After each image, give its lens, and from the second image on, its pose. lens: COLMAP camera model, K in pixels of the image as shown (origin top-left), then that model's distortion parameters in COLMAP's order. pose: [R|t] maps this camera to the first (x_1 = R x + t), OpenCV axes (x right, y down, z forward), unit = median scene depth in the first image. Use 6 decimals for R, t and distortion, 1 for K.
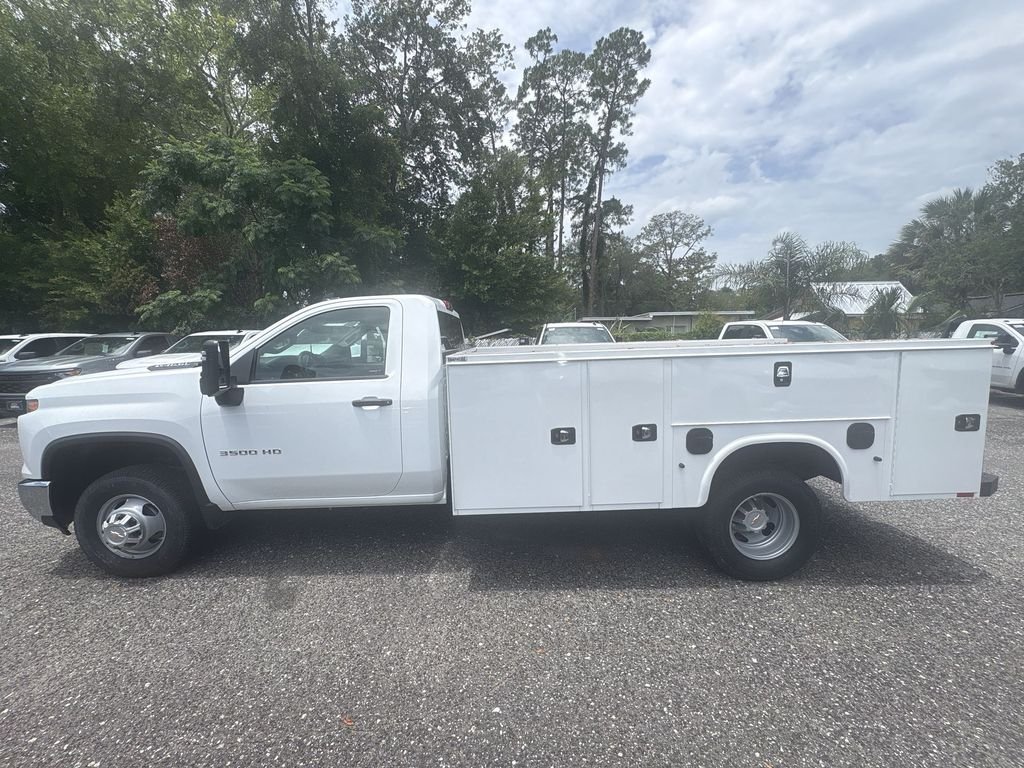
lens RADIAL K [[430.1, 0, 512.0], [0, 430.1, 384.0], [0, 0, 1]] dist [0.000395, -0.000295]
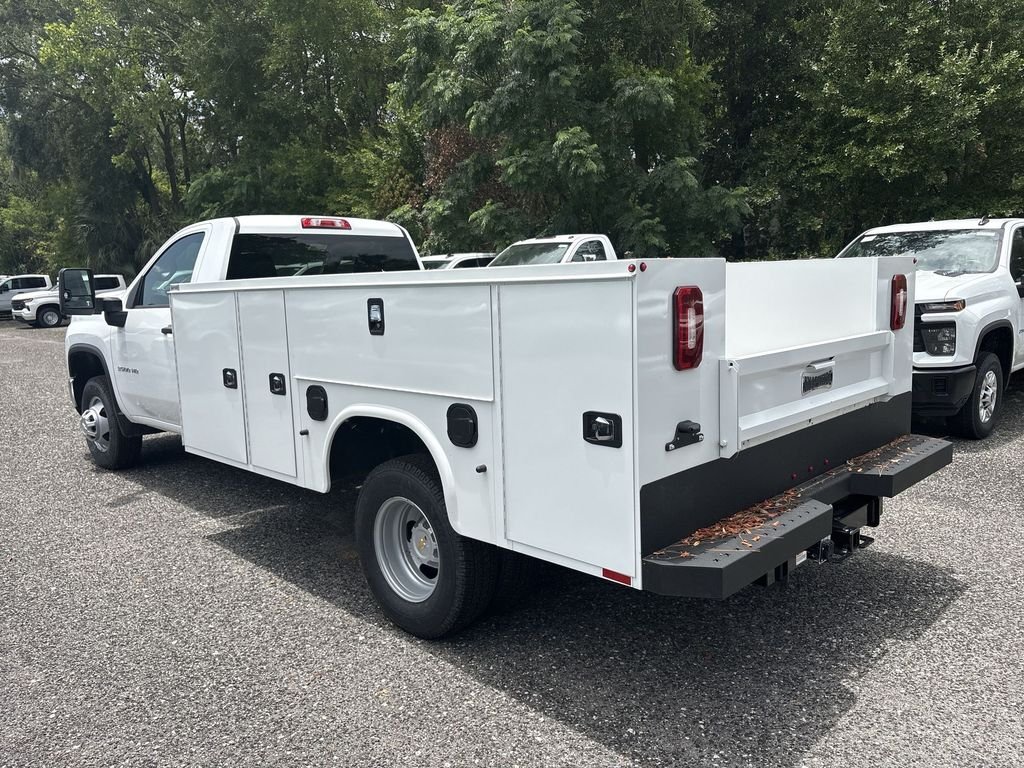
lens RADIAL K [[847.7, 0, 512.0], [0, 847.7, 384.0], [0, 0, 1]] dist [0.008659, -0.001404]
pose [[0.670576, 0.094391, -0.735811, 1.651608], [-0.063033, 0.995535, 0.070264, -0.022444], [0.739158, -0.000737, 0.673532, 0.247761]]
